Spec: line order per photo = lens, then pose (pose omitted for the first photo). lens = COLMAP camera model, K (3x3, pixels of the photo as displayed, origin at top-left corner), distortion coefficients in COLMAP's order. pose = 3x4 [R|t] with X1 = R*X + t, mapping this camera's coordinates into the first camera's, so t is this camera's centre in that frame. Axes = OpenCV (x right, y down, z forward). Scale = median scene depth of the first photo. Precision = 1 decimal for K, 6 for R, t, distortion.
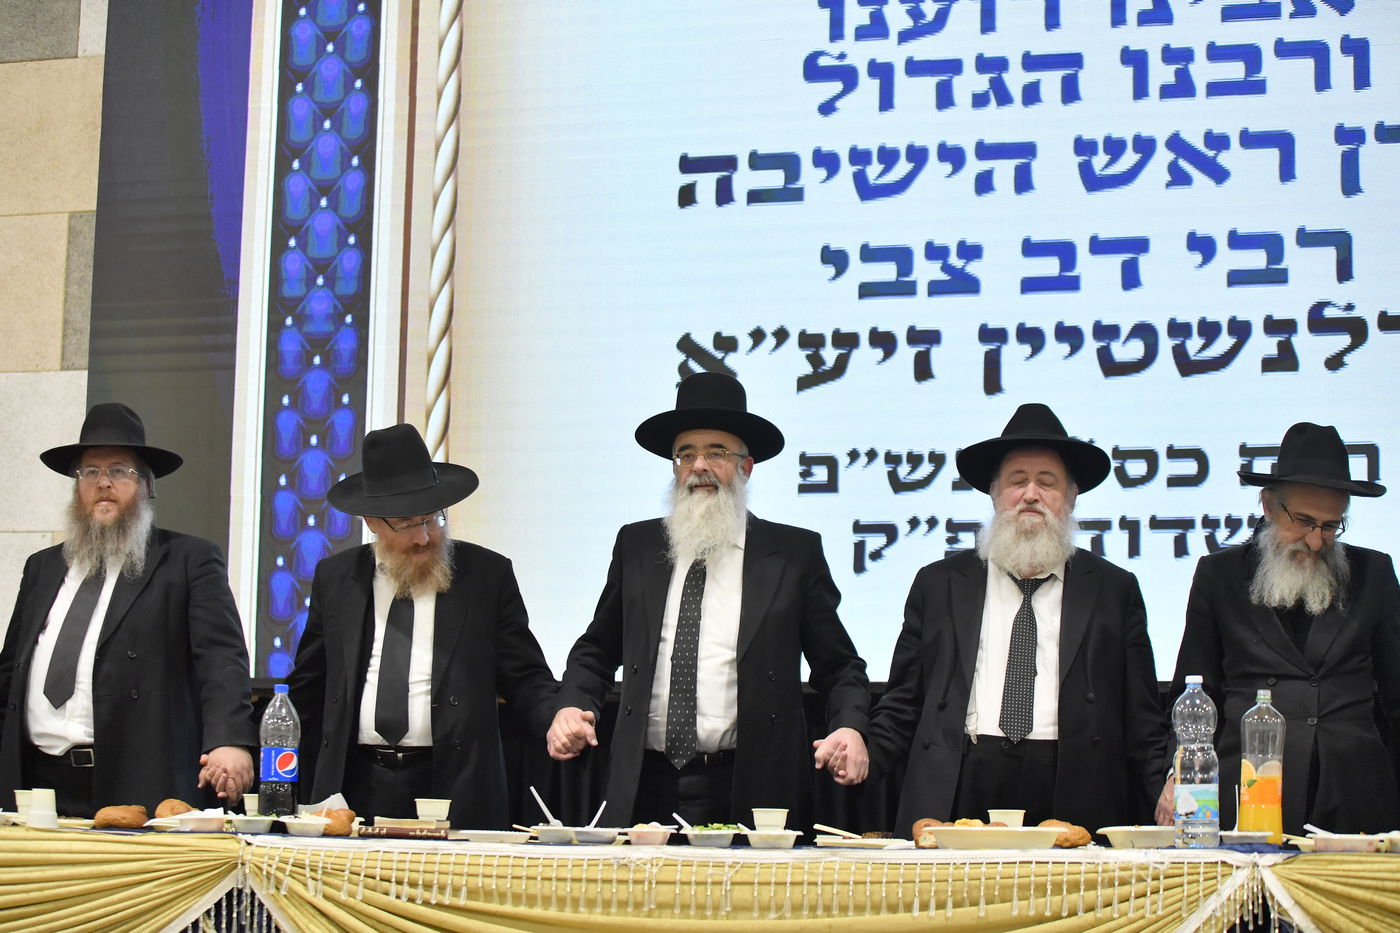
lens RADIAL K [[2830.6, 0, 701.5], [0, 2830.6, 425.3], [0, 0, 1]] dist [-0.202222, 0.130398]
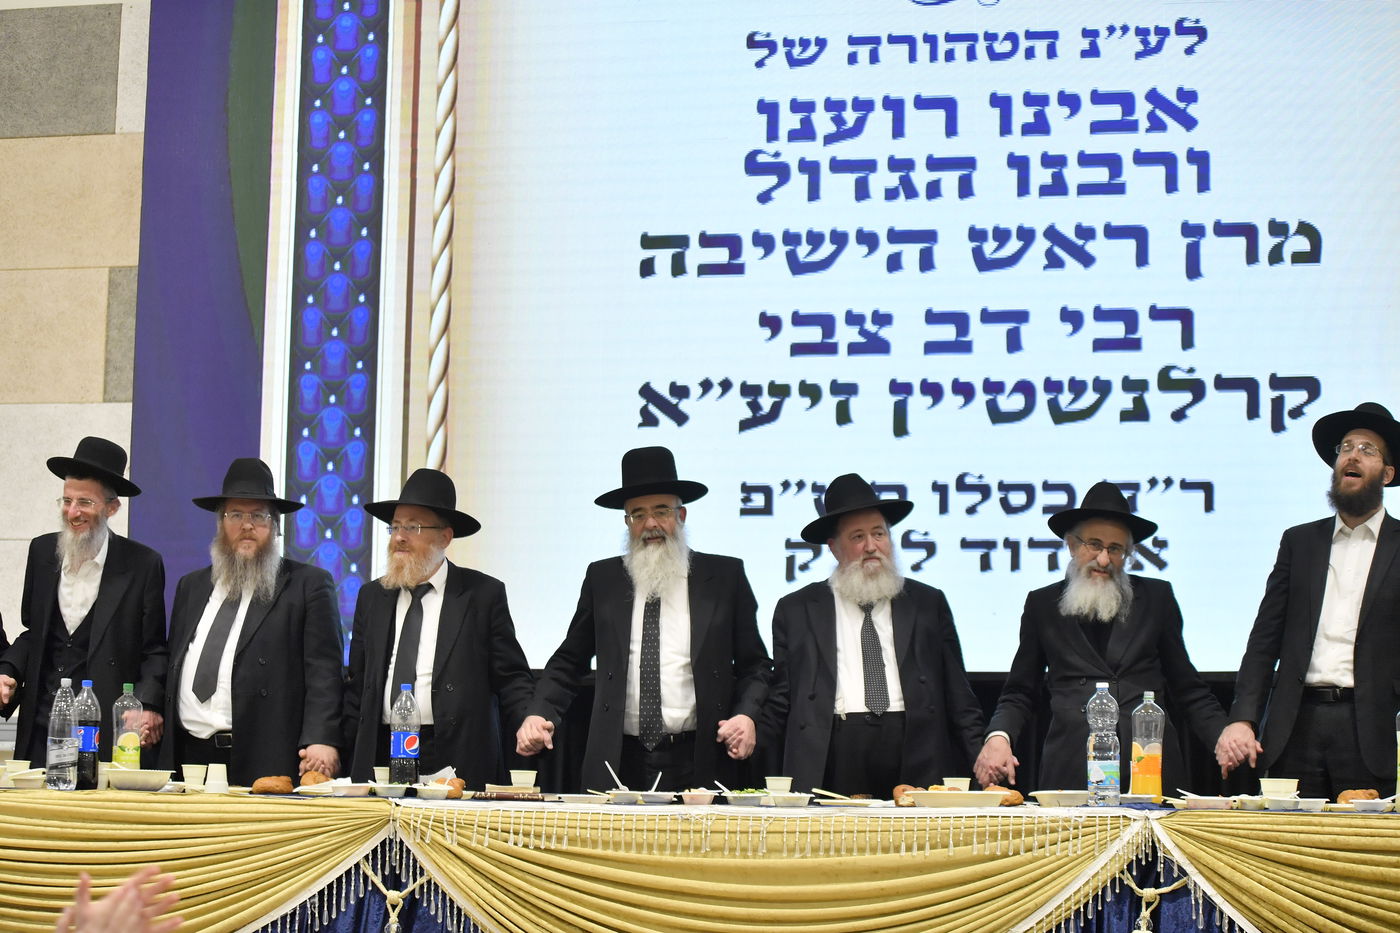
lens RADIAL K [[2830.6, 0, 701.5], [0, 2830.6, 425.3], [0, 0, 1]] dist [-0.202222, 0.130398]
pose [[0.997268, 0.007453, 0.073492, -0.073438], [-0.008543, 0.999858, 0.014523, -0.033081], [-0.073374, -0.015111, 0.997190, -0.217771]]
